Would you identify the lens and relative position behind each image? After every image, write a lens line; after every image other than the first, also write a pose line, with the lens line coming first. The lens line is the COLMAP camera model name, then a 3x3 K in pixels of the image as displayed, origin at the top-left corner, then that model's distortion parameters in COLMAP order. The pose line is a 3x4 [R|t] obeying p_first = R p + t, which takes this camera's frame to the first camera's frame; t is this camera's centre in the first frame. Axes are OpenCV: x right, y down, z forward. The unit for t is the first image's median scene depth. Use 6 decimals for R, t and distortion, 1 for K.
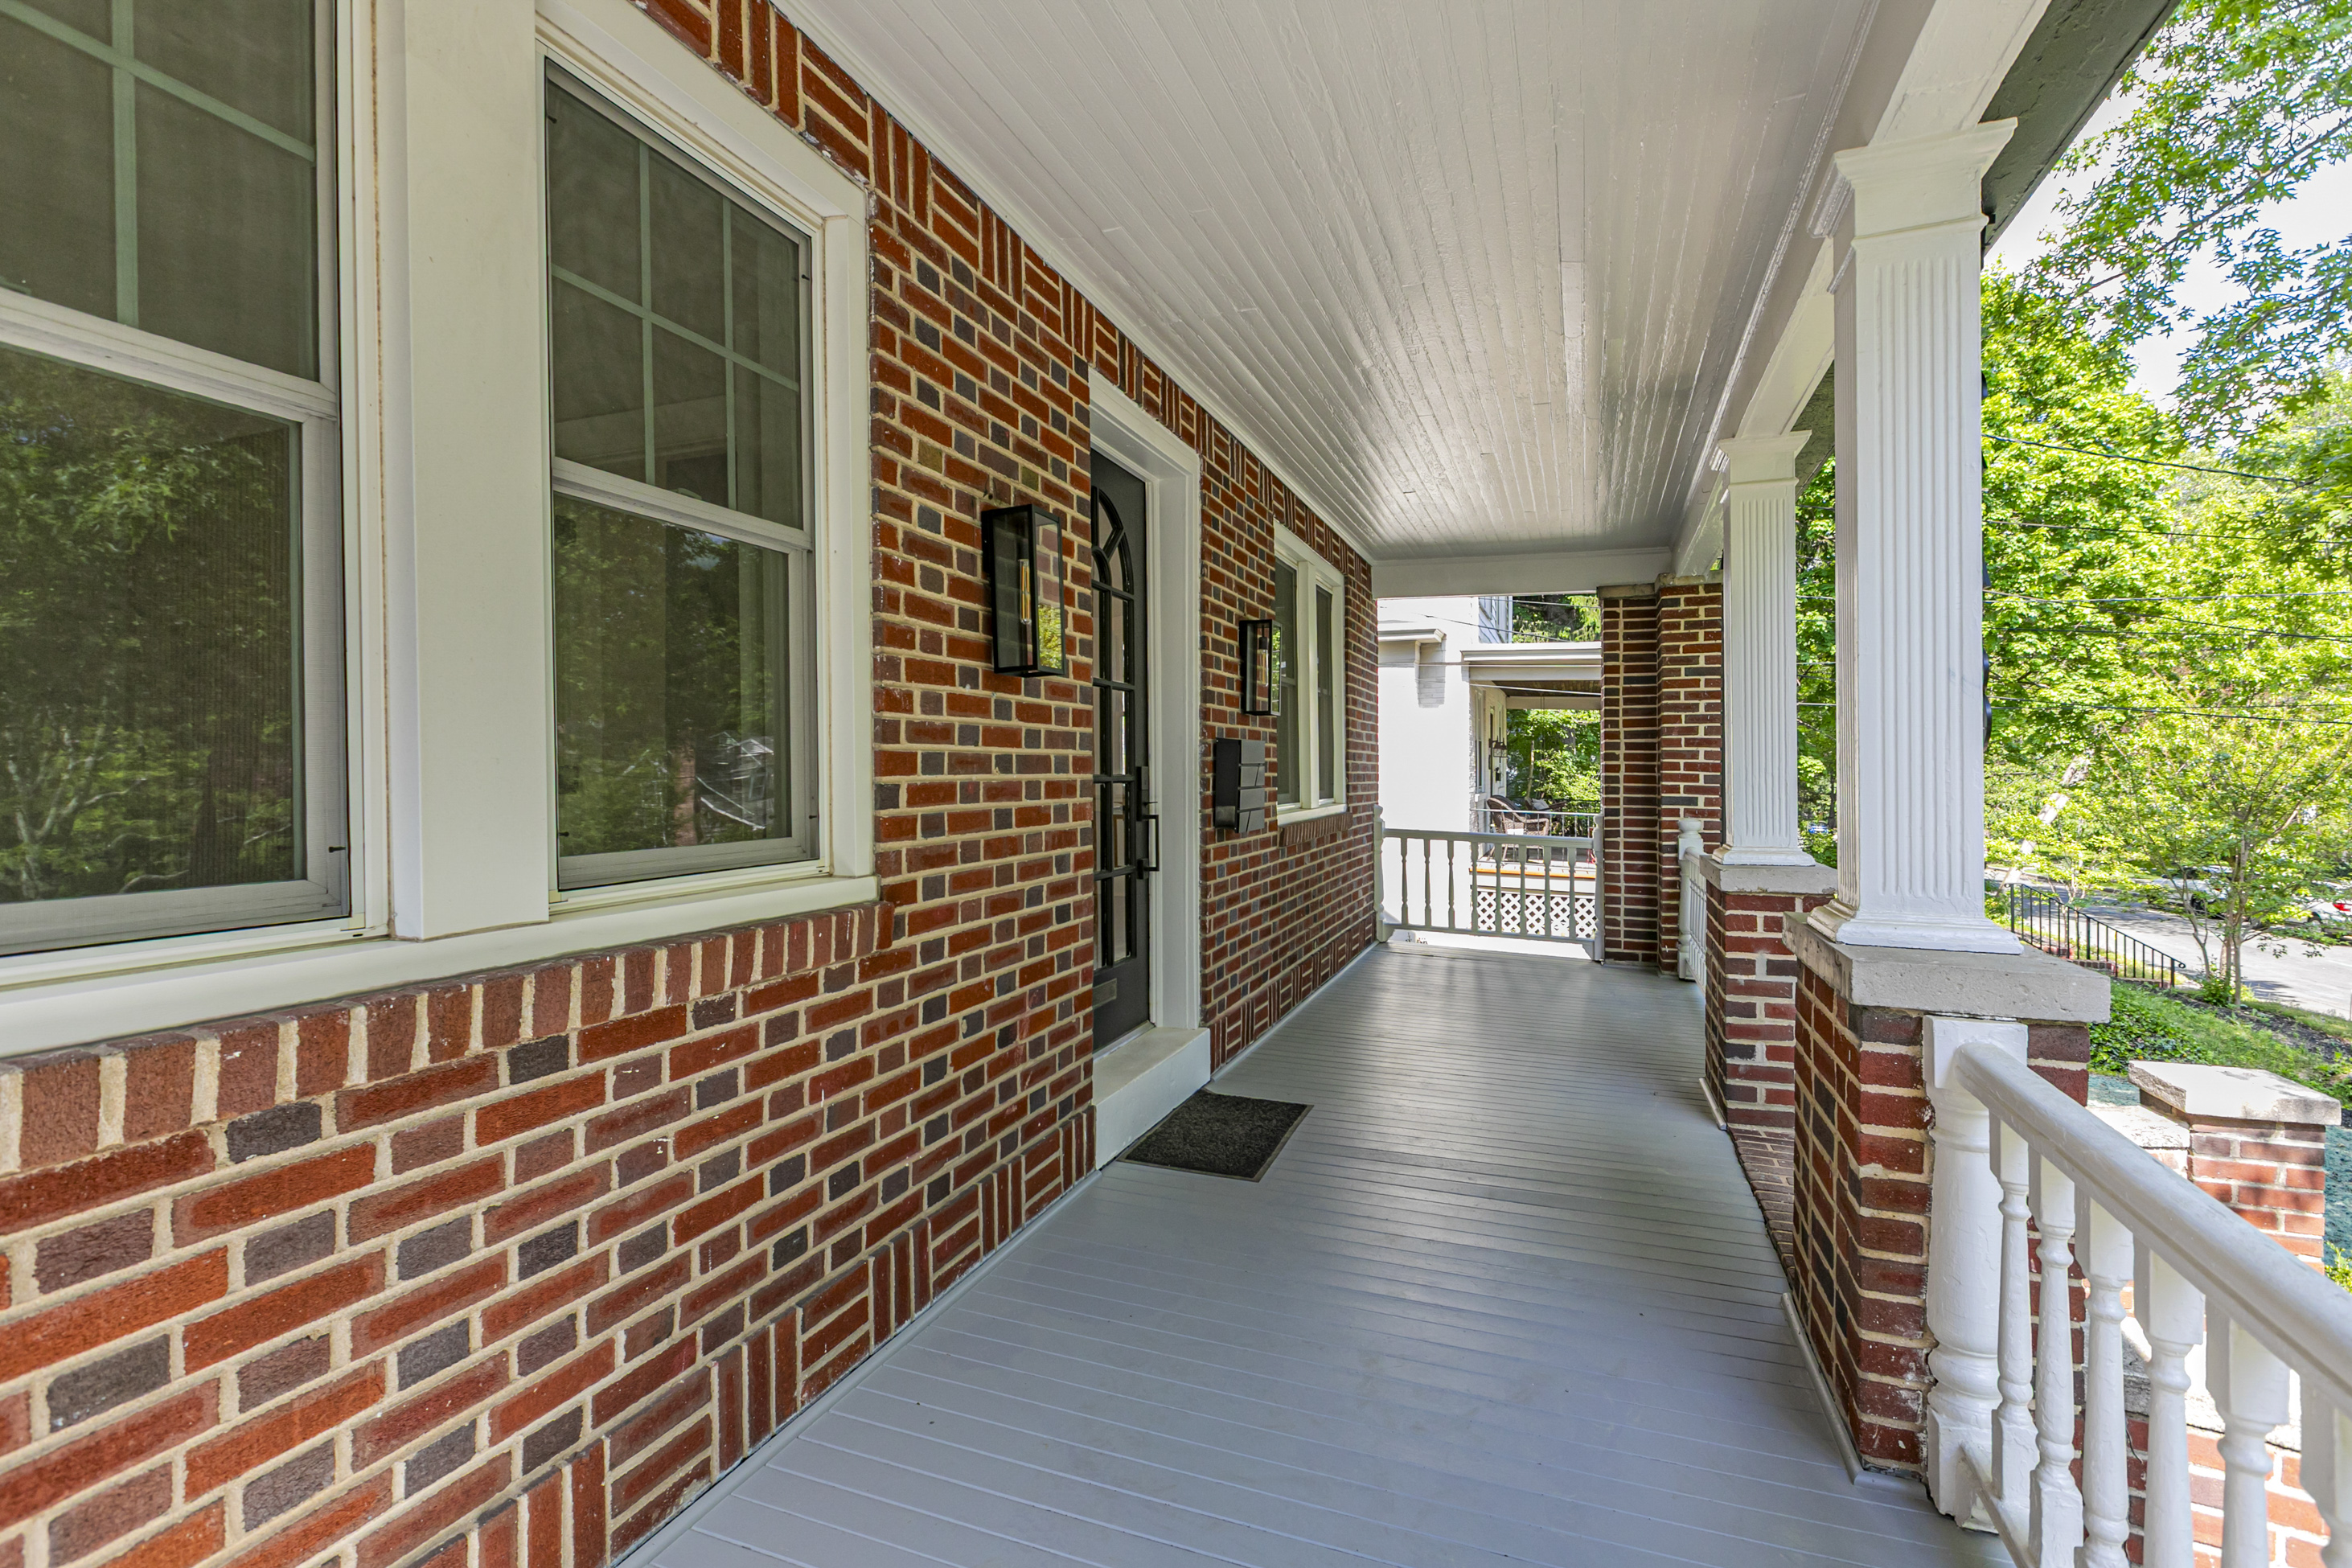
lens RADIAL K [[1066.9, 0, 1176.0], [0, 1066.9, 784.0], [0, 0, 1]] dist [0.000191, -0.000027]
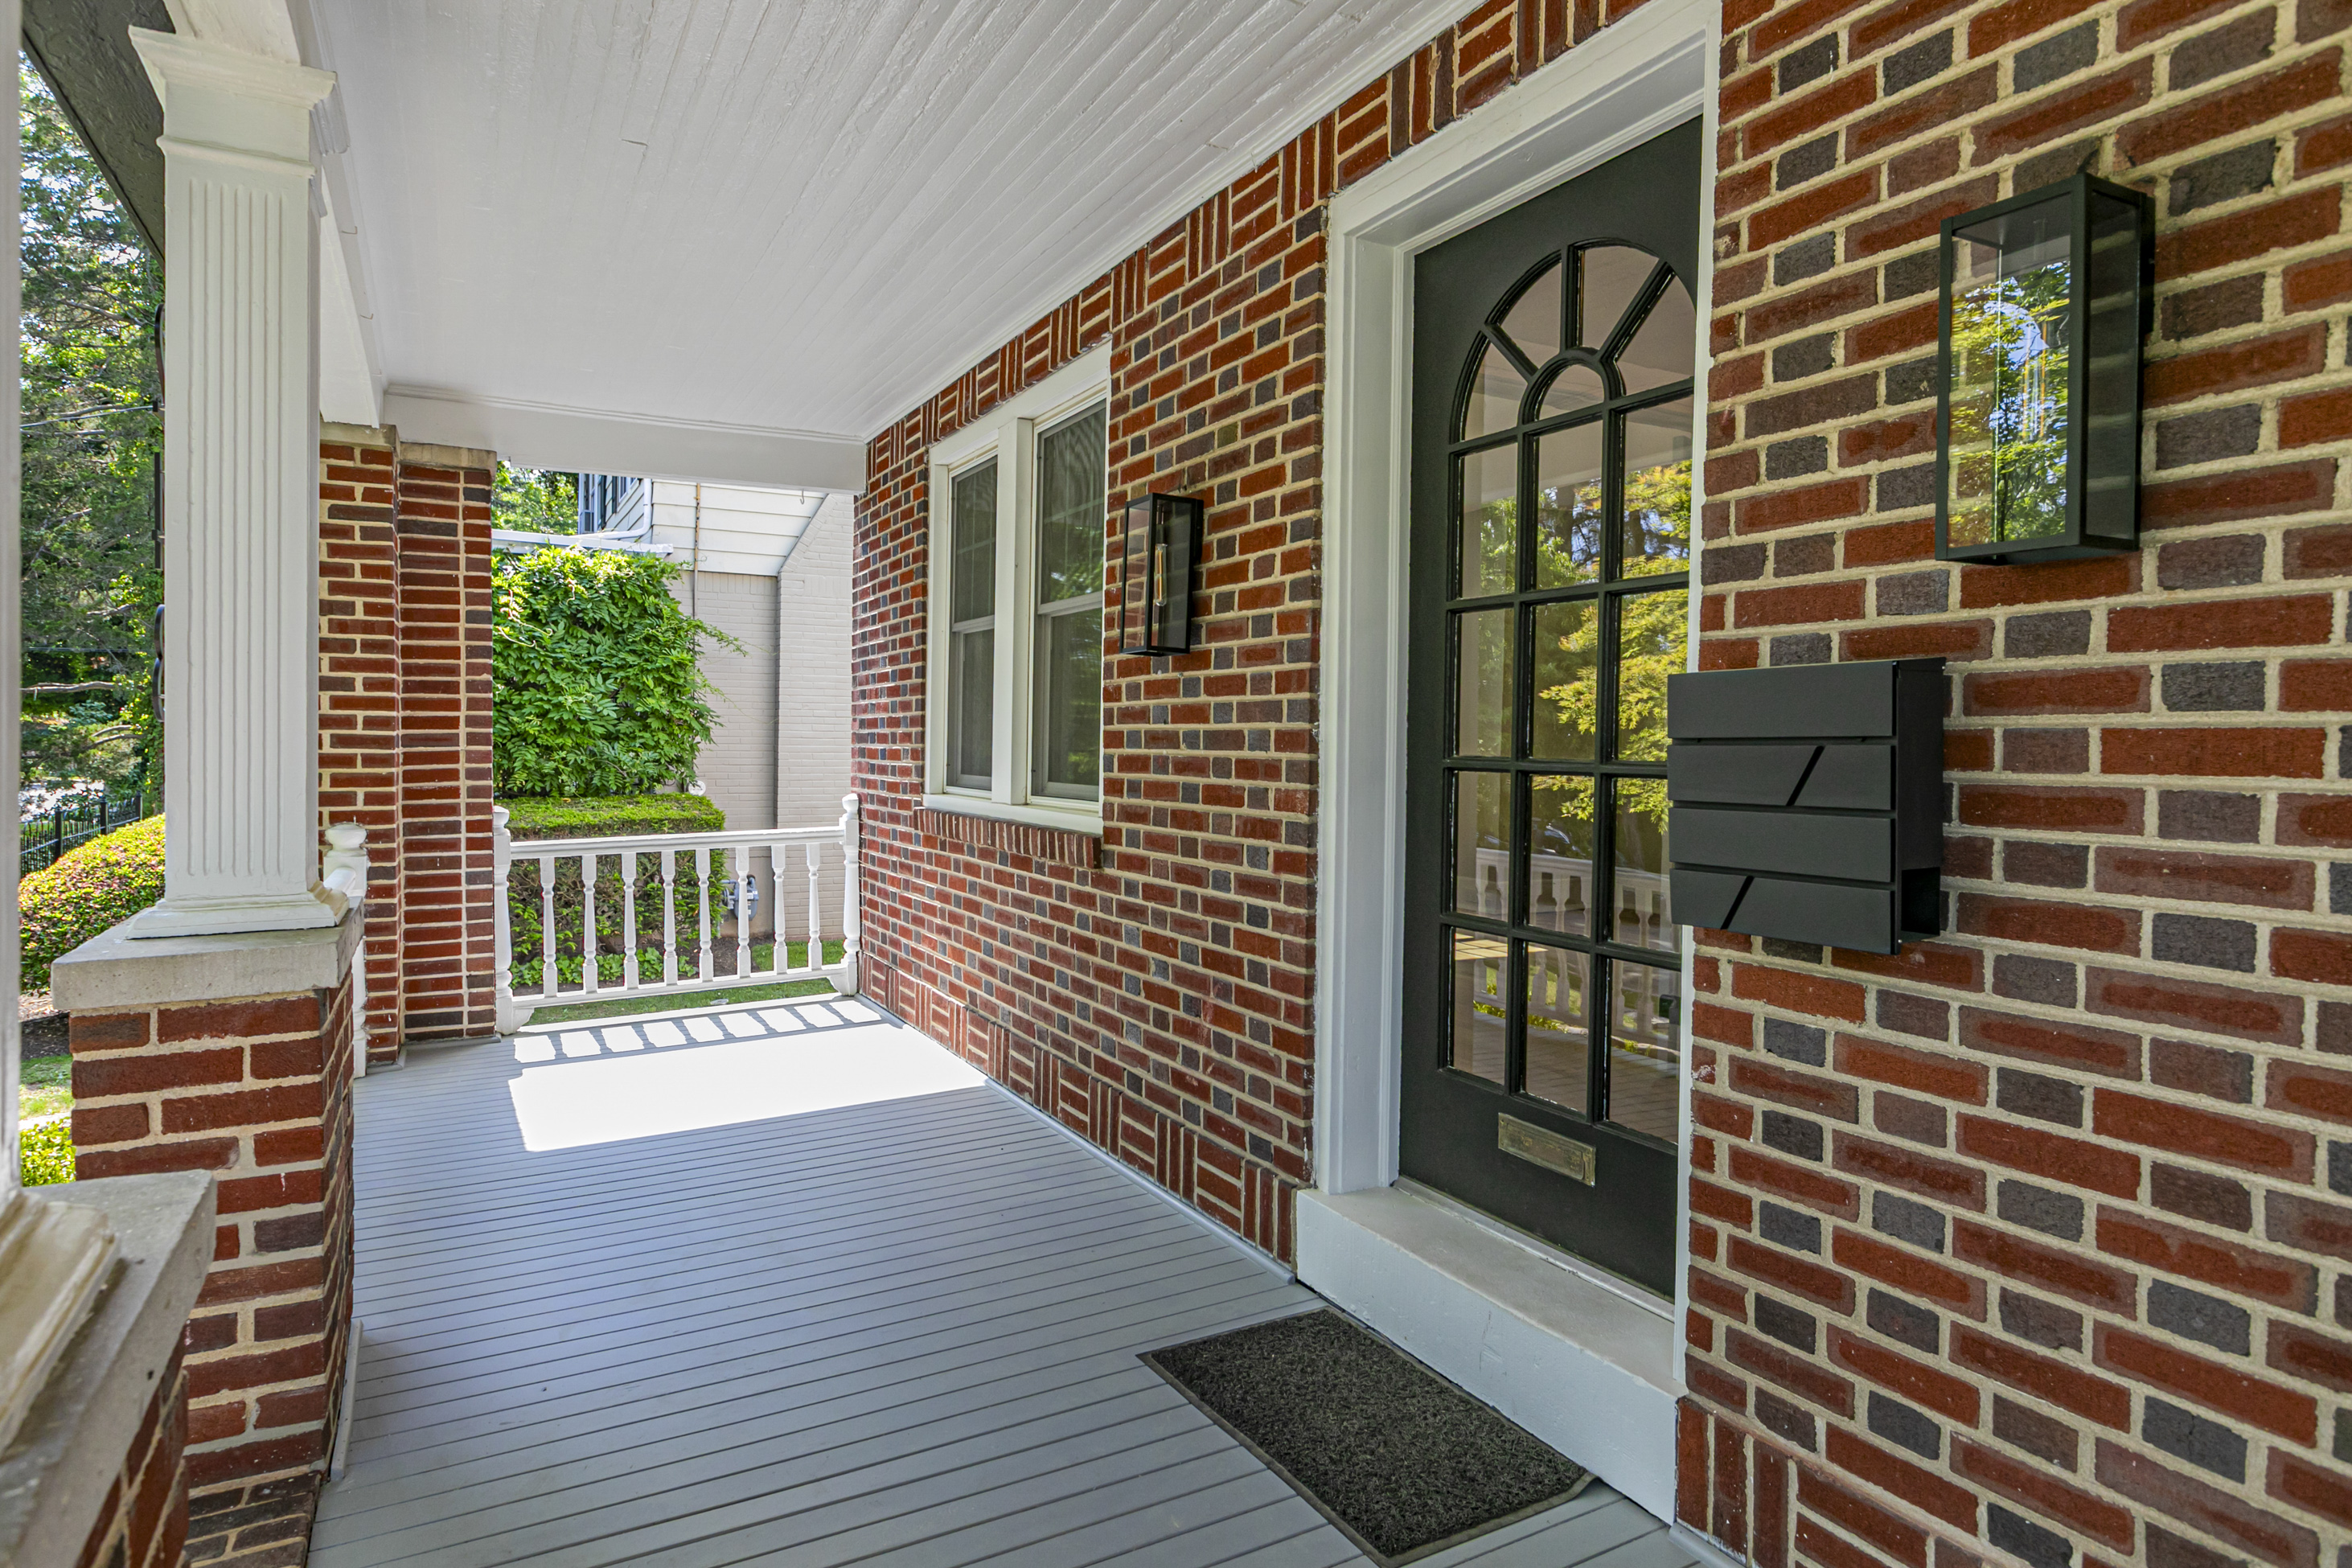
lens RADIAL K [[1247.4, 0, 1167.8], [0, 1247.4, 726.5], [0, 0, 1]] dist [-0.003683, -0.000182]
pose [[-0.656205, 0.008213, -0.754538, 0.751621], [0.001922, 0.999956, 0.009213, -0.042060], [0.754580, 0.004595, -0.656192, 1.736928]]
